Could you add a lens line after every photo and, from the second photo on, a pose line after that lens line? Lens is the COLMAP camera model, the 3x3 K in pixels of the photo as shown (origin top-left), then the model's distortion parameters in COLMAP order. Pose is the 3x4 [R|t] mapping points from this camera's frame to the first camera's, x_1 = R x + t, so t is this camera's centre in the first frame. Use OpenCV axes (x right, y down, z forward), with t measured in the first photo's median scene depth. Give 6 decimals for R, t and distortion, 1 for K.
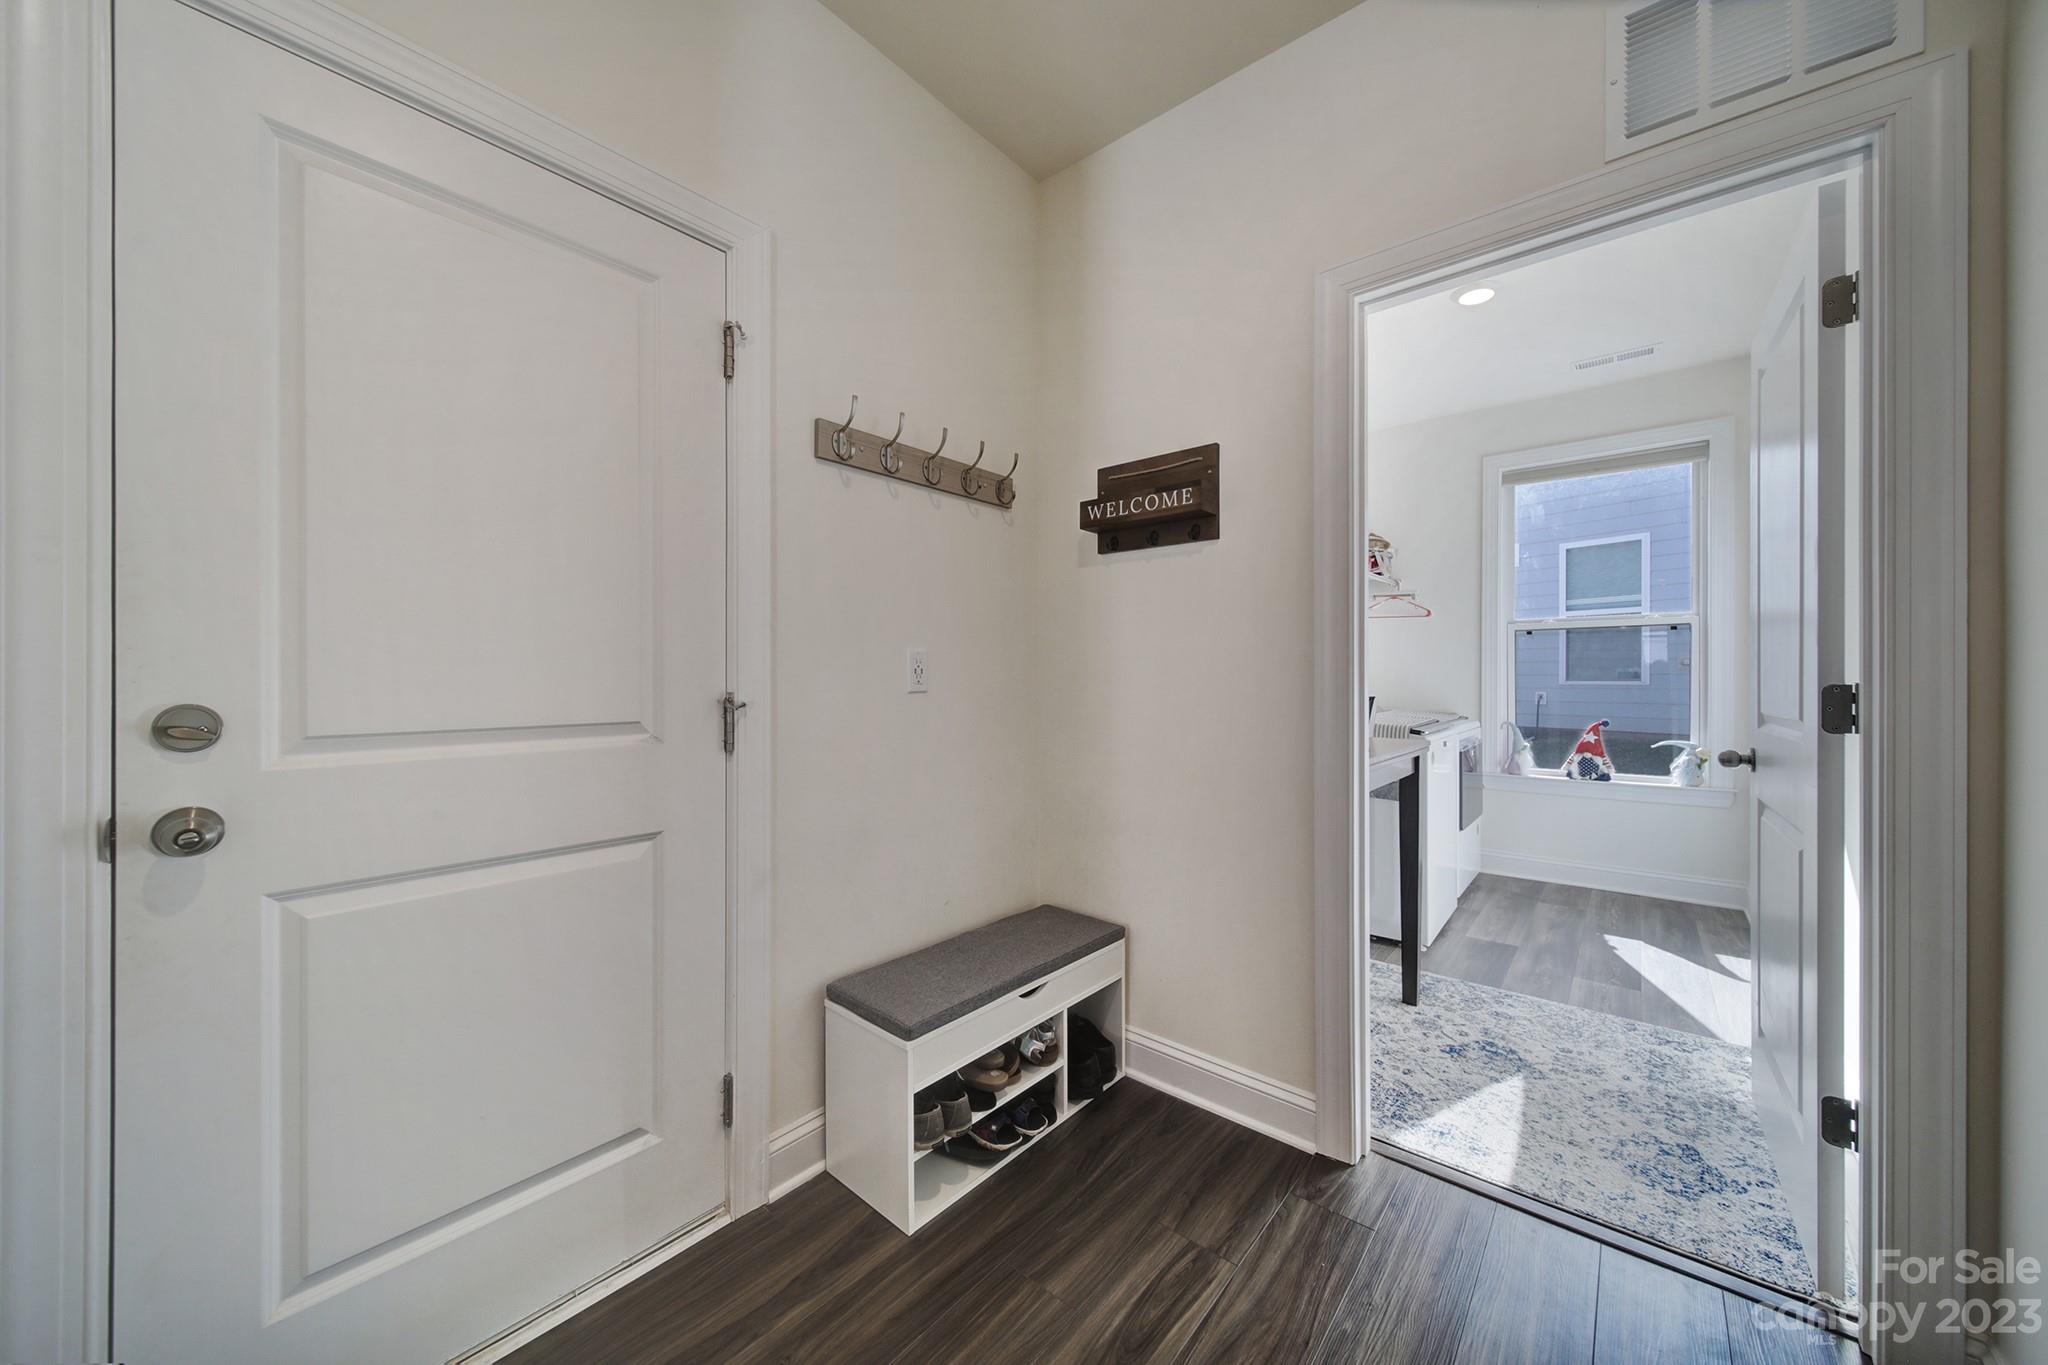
lens RADIAL K [[719.6, 0, 1029.2], [0, 719.6, 689.9], [0, 0, 1]] dist [0.000146, -0.000042]
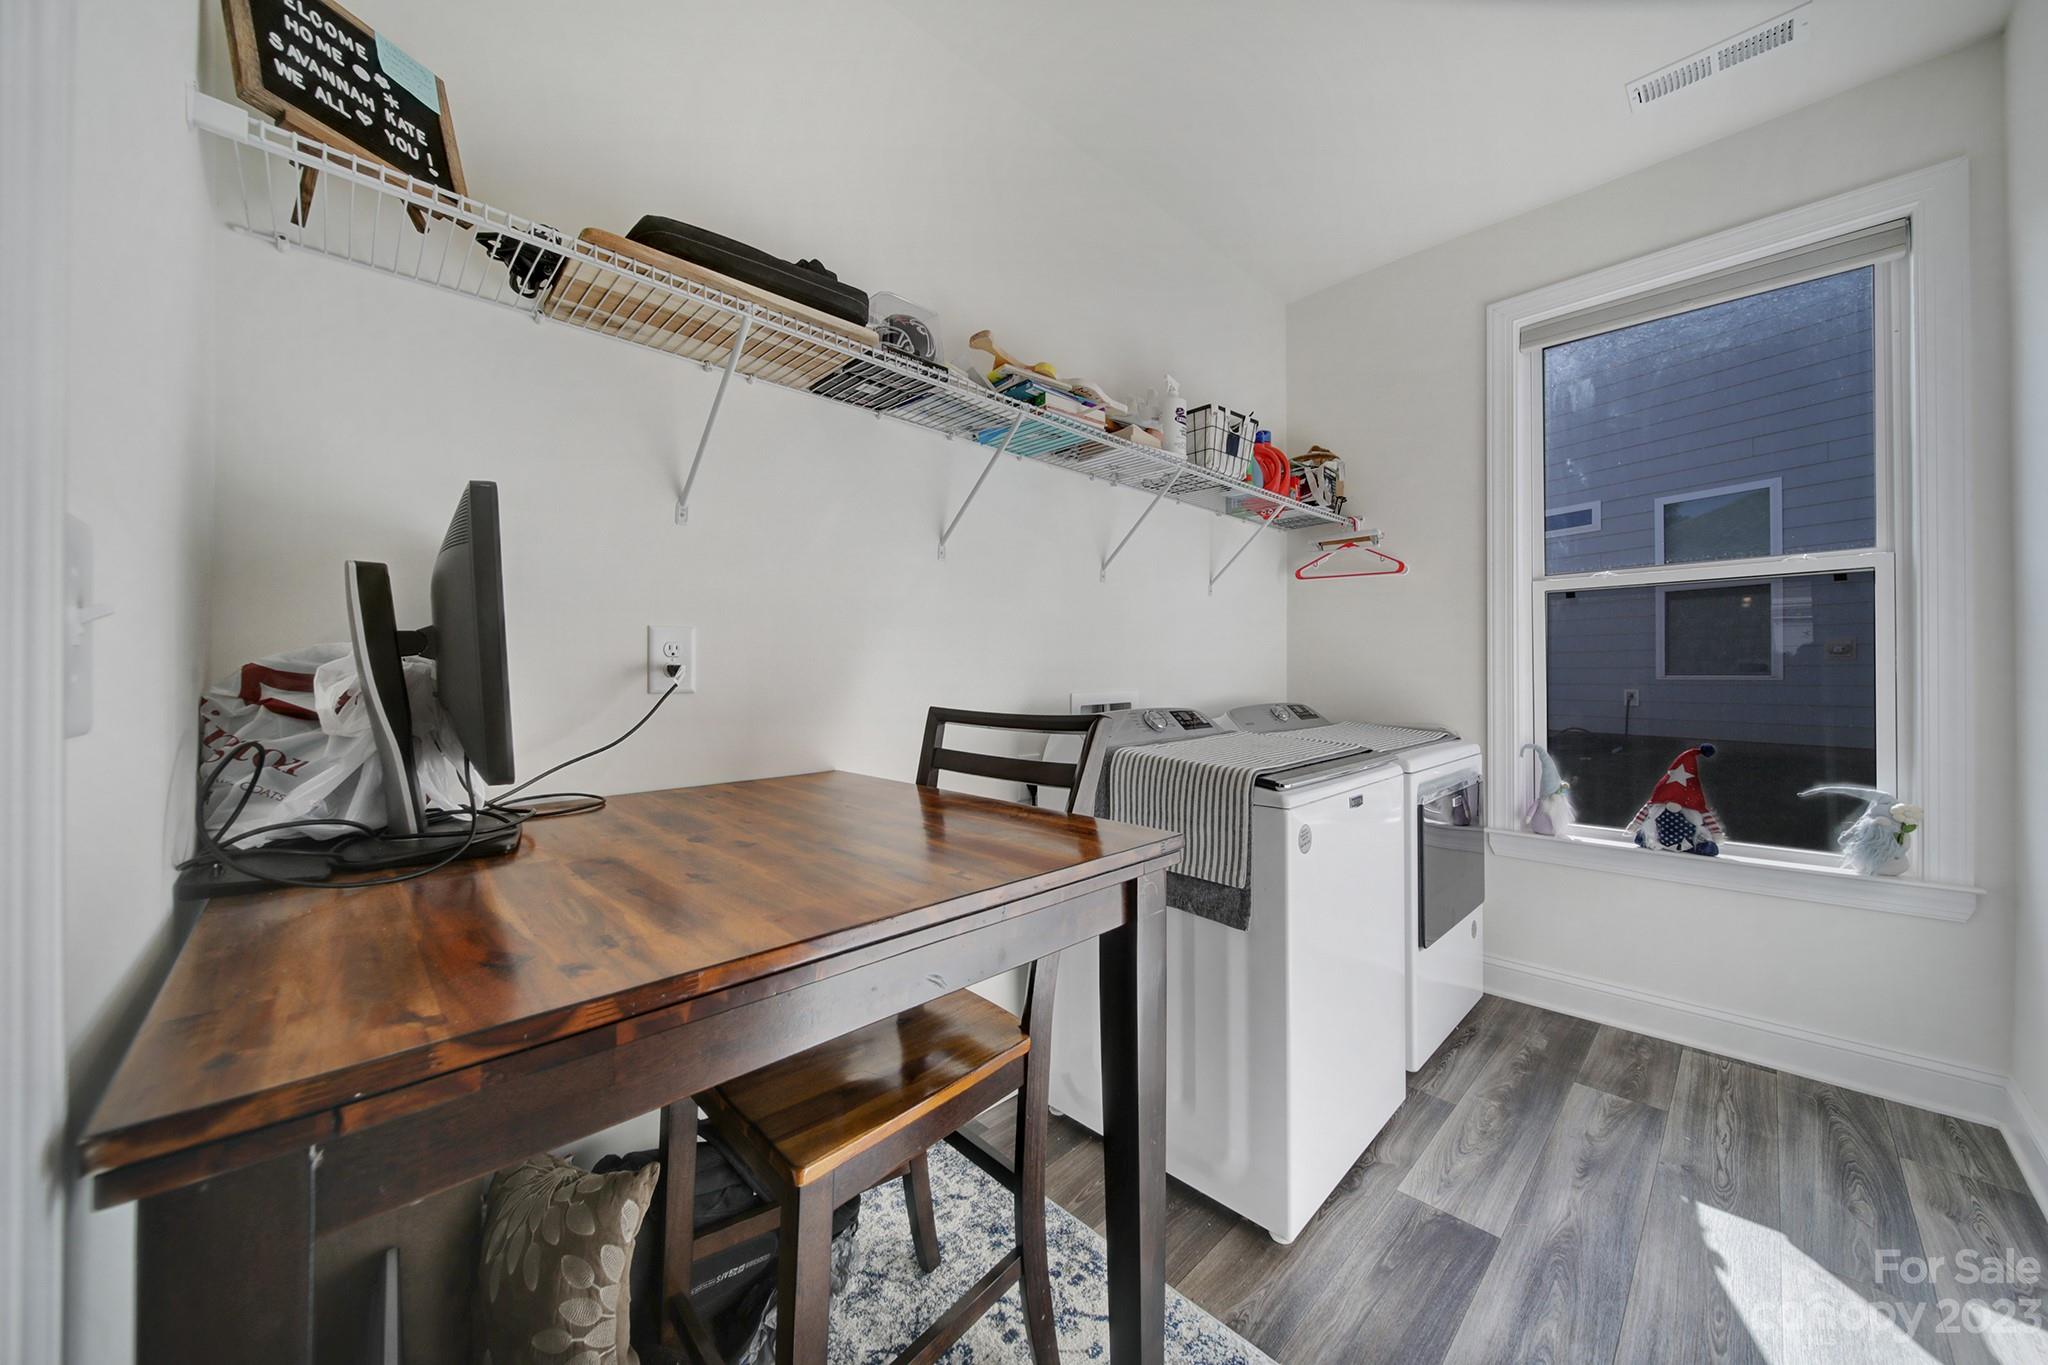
lens RADIAL K [[714.8, 0, 1028.2], [0, 714.8, 678.3], [0, 0, 1]] dist [-0.005766, -0.000216]
pose [[0.994837, -0.001025, -0.101478, 0.331113], [0.000104, 0.999959, -0.009084, -0.005504], [0.101483, 0.009026, 0.994796, 0.395812]]
